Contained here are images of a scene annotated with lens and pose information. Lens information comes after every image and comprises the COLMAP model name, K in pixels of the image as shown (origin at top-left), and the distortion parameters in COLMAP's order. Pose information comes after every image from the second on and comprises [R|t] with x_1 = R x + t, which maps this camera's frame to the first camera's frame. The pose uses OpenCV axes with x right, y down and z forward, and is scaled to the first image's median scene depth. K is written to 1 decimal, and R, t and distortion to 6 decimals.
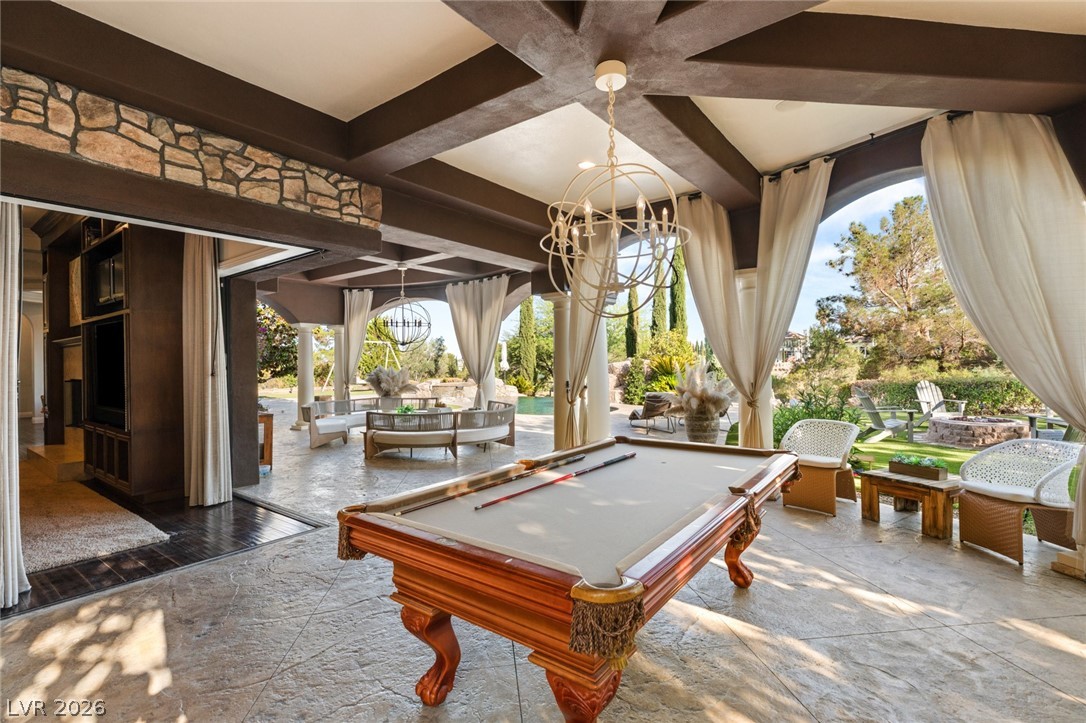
lens RADIAL K [[484.2, 0, 546.7], [0, 484.2, 356.1], [0, 0, 1]] dist [0.002921, -0.000076]
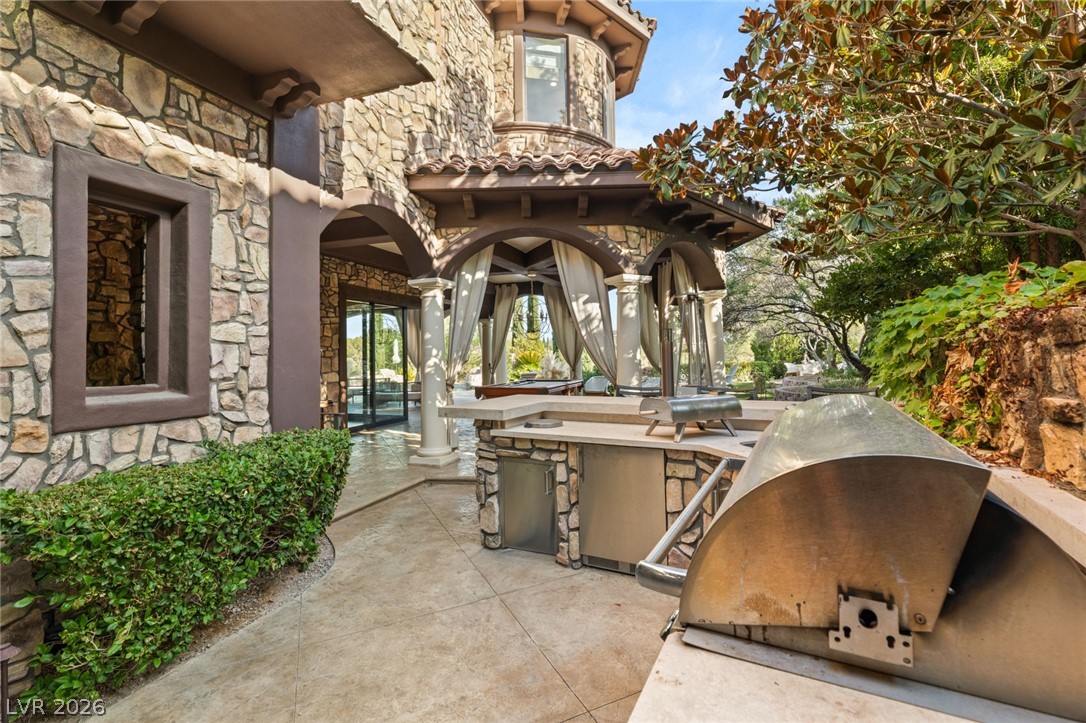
lens RADIAL K [[484.2, 0, 546.7], [0, 484.2, 356.1], [0, 0, 1]] dist [0.002921, -0.000076]
pose [[0.953548, -0.006544, 0.301171, -0.292158], [0.003662, 0.999942, 0.010135, 0.003488], [-0.301220, -0.008561, 0.953516, -0.856184]]
